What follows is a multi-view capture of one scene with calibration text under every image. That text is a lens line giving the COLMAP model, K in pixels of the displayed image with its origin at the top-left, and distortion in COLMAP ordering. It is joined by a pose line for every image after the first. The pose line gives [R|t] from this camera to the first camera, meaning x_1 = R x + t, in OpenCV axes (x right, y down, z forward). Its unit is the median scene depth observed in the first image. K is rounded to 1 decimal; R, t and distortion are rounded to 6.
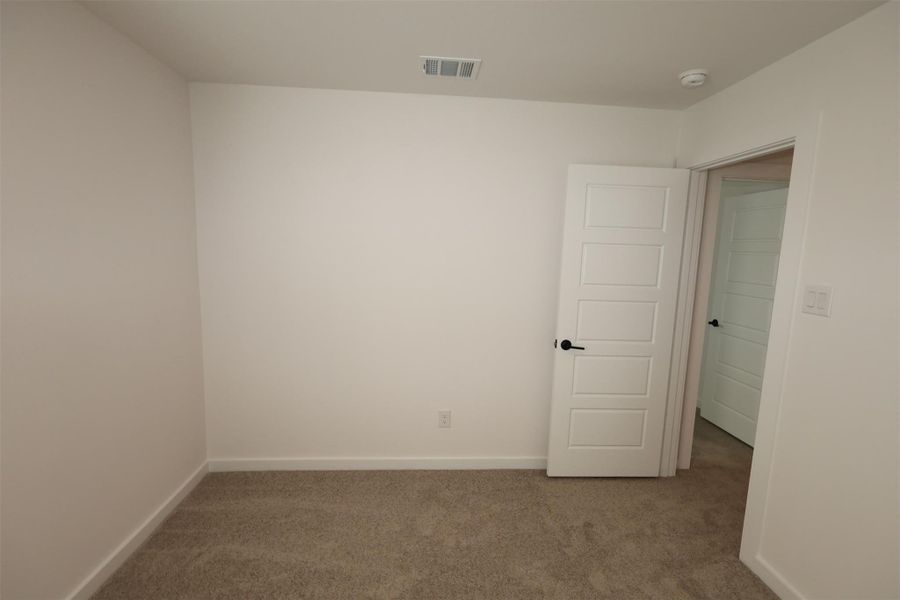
lens RADIAL K [[418.2, 0, 450.0], [0, 418.2, 300.0], [0, 0, 1]] dist [-0.003258, 0.000616]
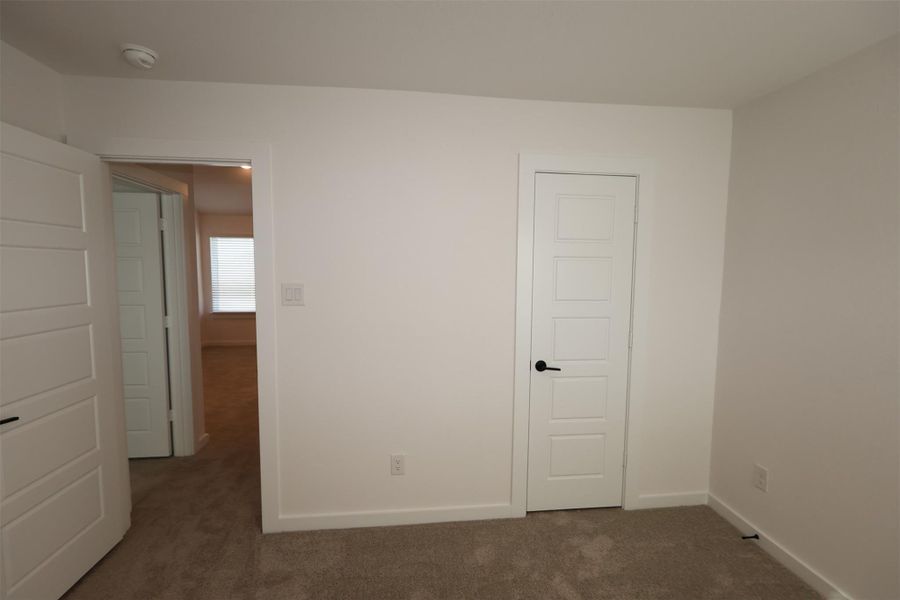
lens RADIAL K [[418.2, 0, 450.0], [0, 418.2, 300.0], [0, 0, 1]] dist [-0.003258, 0.000616]
pose [[-0.040803, -0.115596, 0.992458, -0.304014], [0.115970, 0.986024, 0.119615, -0.057155], [-0.992414, 0.119976, -0.026827, 0.390017]]
